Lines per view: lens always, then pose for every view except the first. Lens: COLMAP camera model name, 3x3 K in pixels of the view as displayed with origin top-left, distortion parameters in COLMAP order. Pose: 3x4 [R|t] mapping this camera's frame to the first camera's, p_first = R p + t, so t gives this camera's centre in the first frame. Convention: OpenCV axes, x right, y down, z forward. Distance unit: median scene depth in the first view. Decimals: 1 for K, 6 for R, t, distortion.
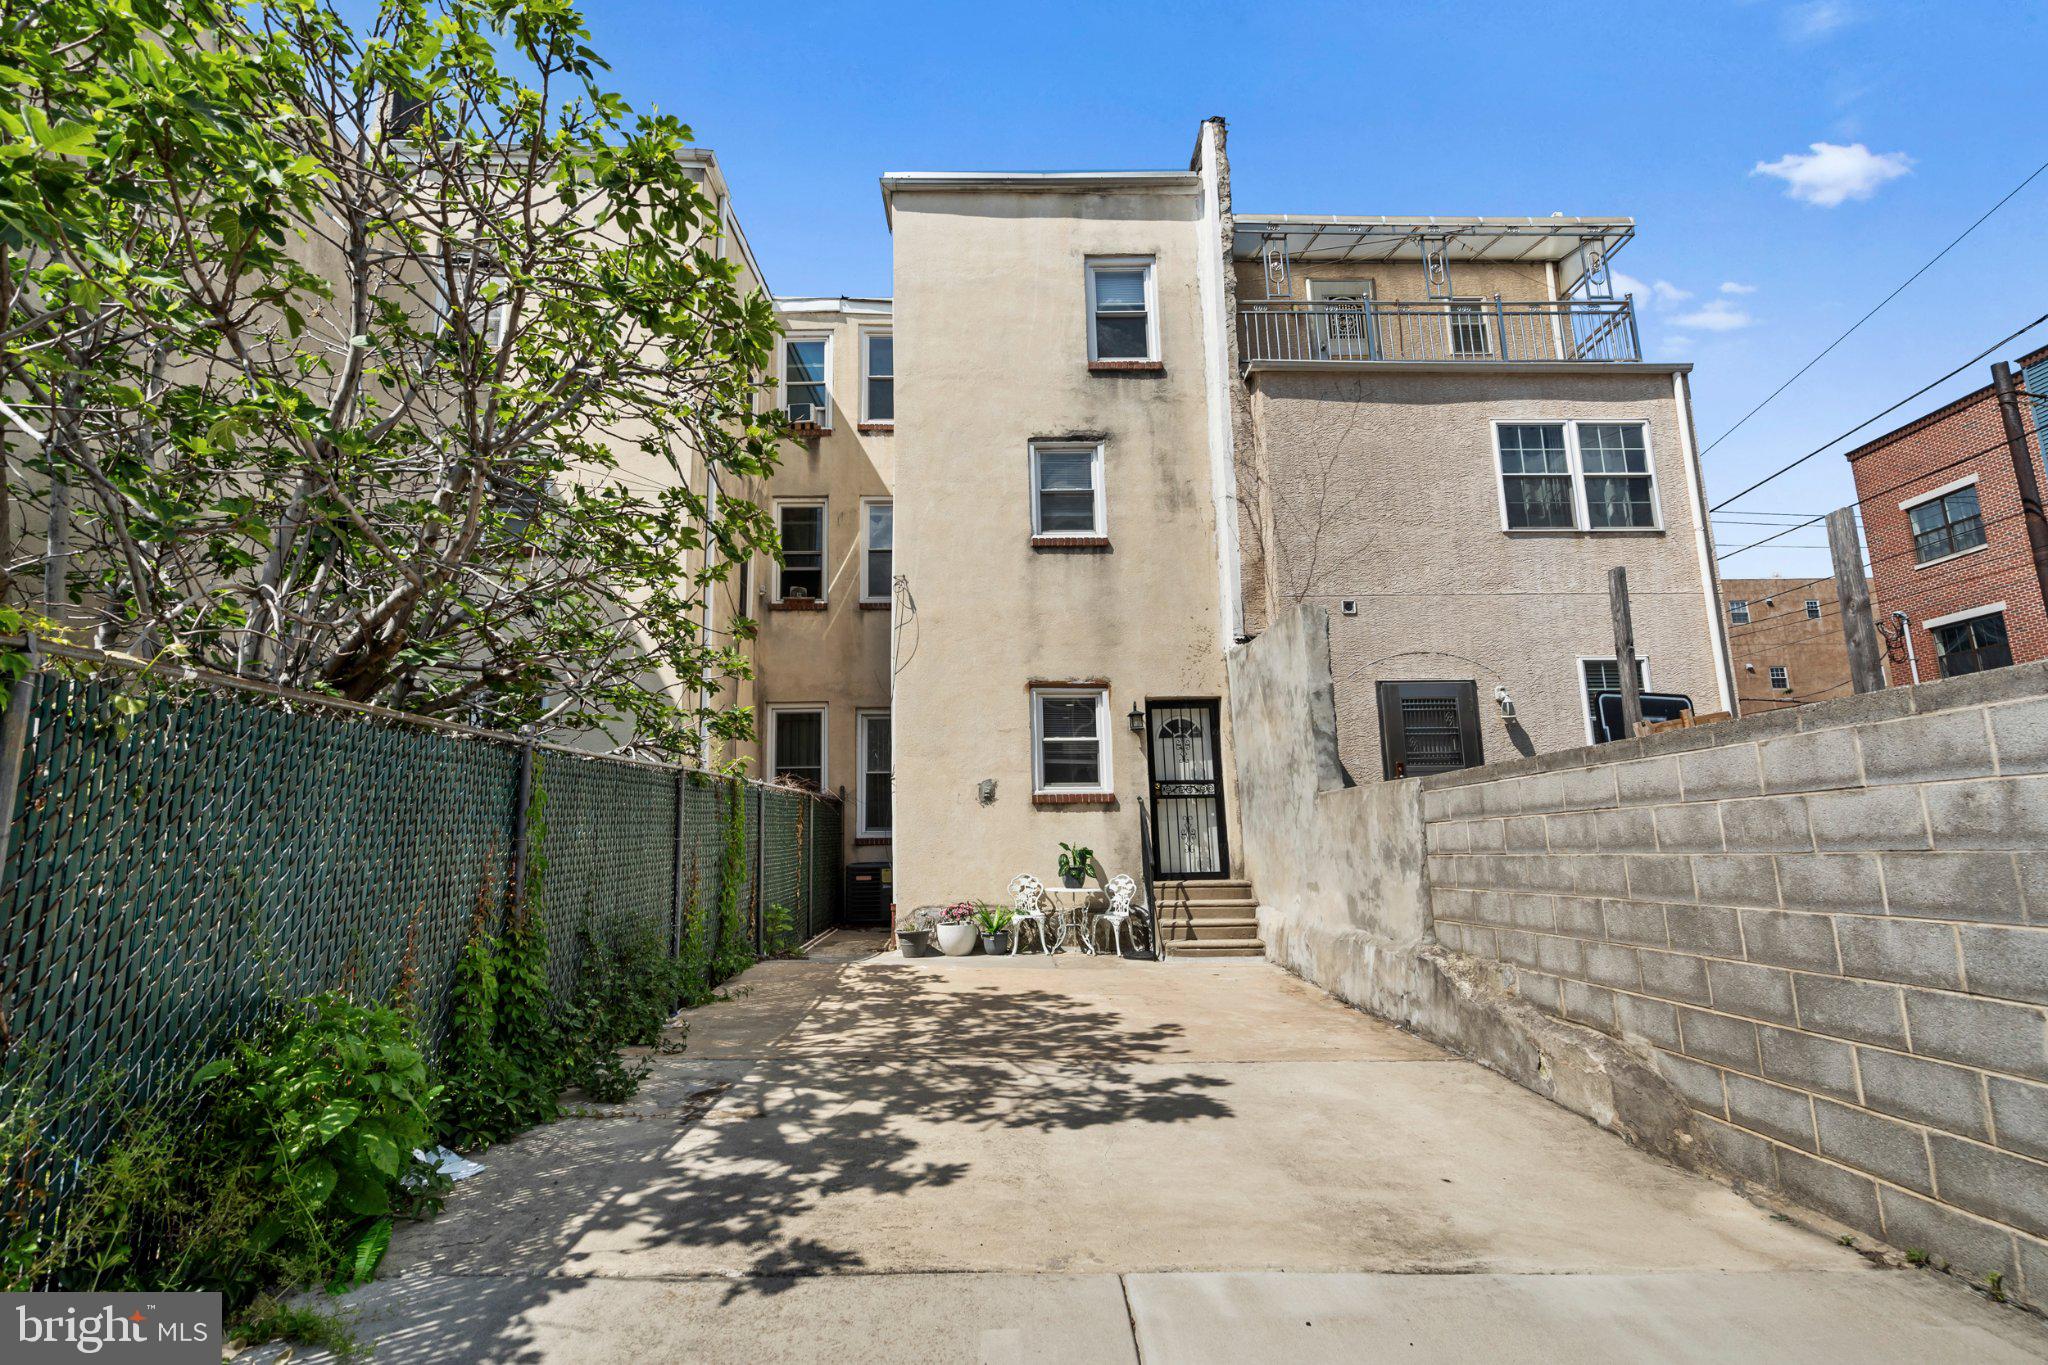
lens RADIAL K [[956.3, 0, 1026.6], [0, 956.3, 686.3], [0, 0, 1]] dist [0.004761, 0.001345]
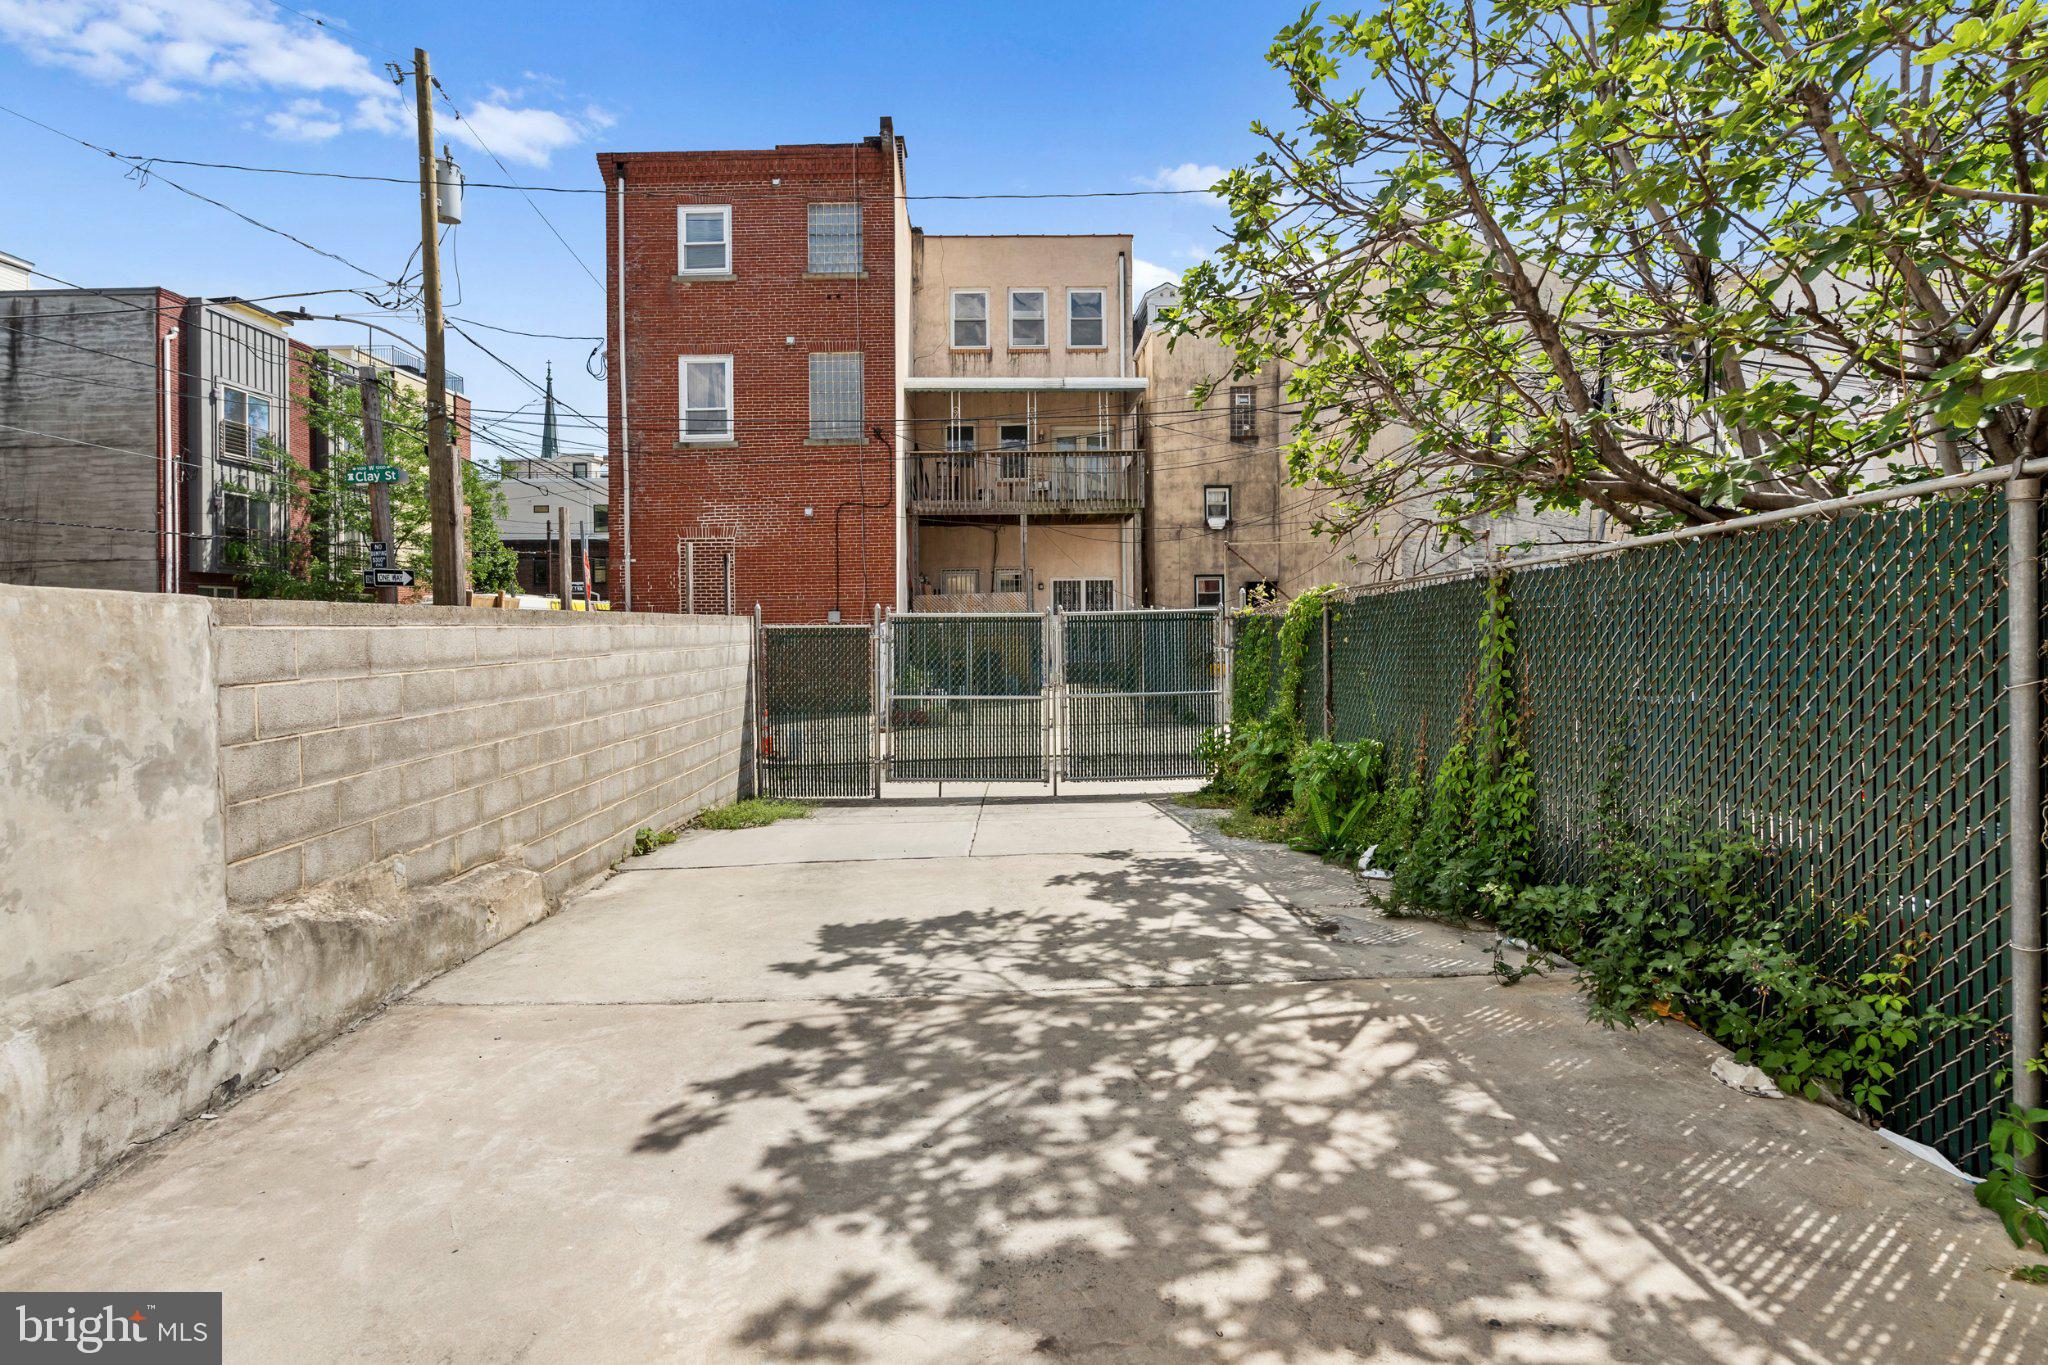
lens RADIAL K [[956.3, 0, 1020.2], [0, 956.3, 669.6], [0, 0, 1]] dist [0.004761, 0.001345]
pose [[-0.999744, 0.020829, 0.008810, -0.031414], [0.019522, 0.991489, -0.128722, 0.282878], [-0.011417, -0.128517, -0.991642, 2.039350]]
